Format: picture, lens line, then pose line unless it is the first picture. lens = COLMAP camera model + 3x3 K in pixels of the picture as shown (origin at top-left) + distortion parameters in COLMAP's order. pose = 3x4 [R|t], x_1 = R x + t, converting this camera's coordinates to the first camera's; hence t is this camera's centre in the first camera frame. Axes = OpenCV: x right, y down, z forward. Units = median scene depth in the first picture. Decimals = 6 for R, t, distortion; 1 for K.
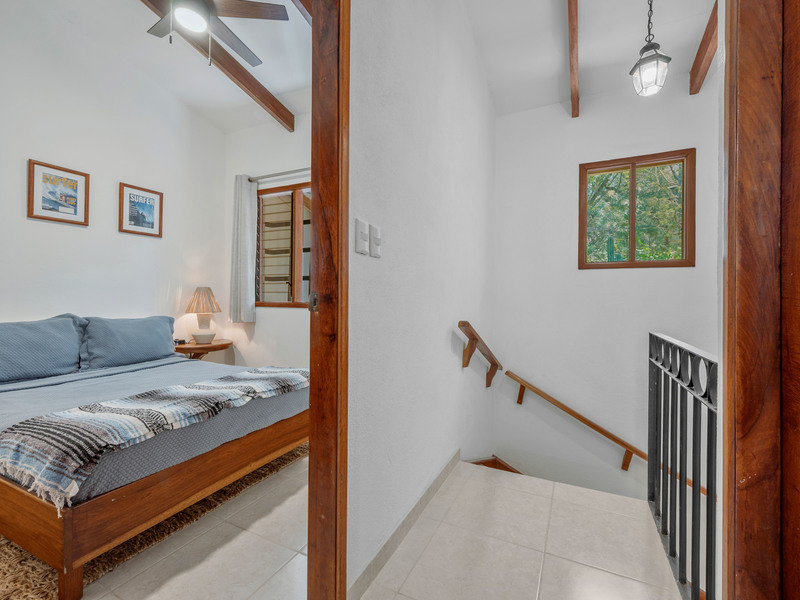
lens RADIAL K [[357.4, 0, 400.0], [0, 357.4, 300.0], [0, 0, 1]] dist [0.000292, -0.000545]
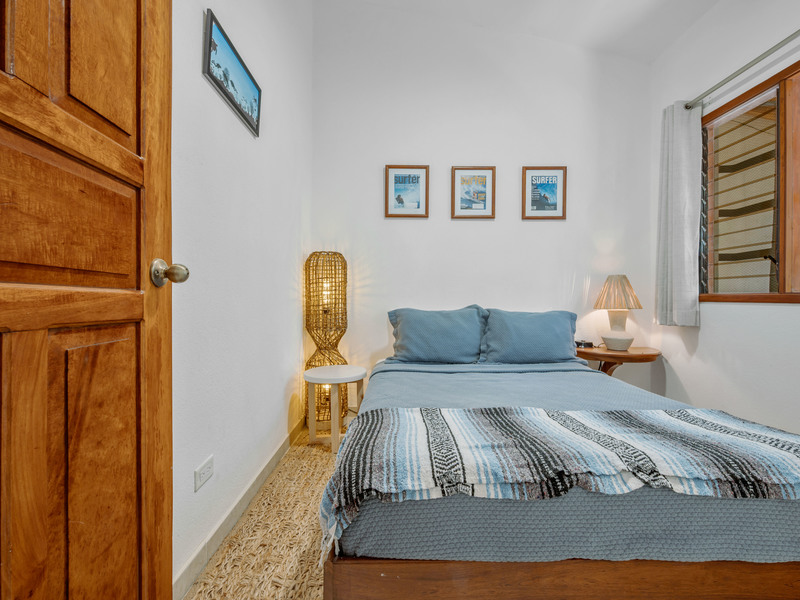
lens RADIAL K [[354.1, 0, 406.8], [0, 354.1, 297.0], [0, 0, 1]] dist [-0.000019, -0.000157]
pose [[0.438293, -0.009758, -0.898779, -0.091021], [-0.005205, 0.999897, -0.013394, 0.027985], [0.898817, 0.010548, 0.438197, 0.345259]]
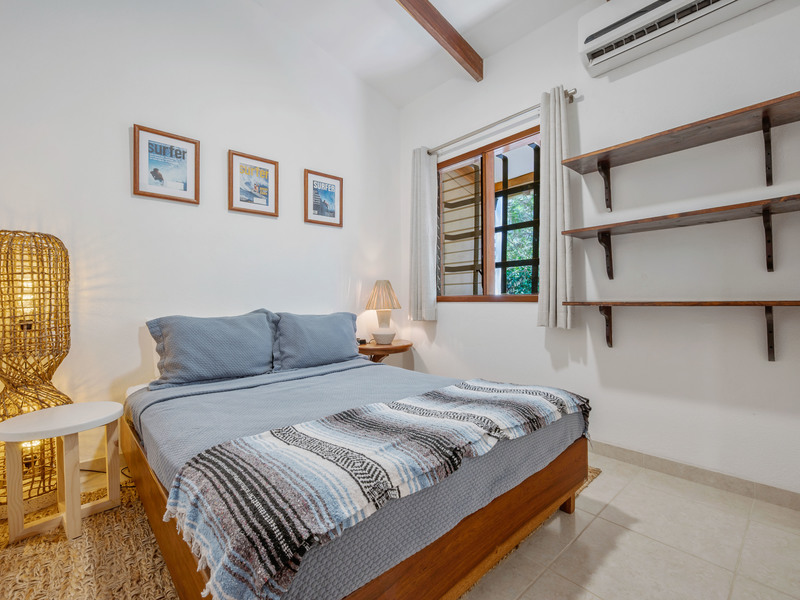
lens RADIAL K [[357.4, 0, 400.0], [0, 357.4, 300.0], [0, 0, 1]] dist [0.000292, -0.000545]
pose [[0.924026, -0.018892, -0.381863, -0.217017], [0.016637, 0.999819, -0.009206, 0.026930], [0.381968, 0.002153, 0.924173, 0.248748]]
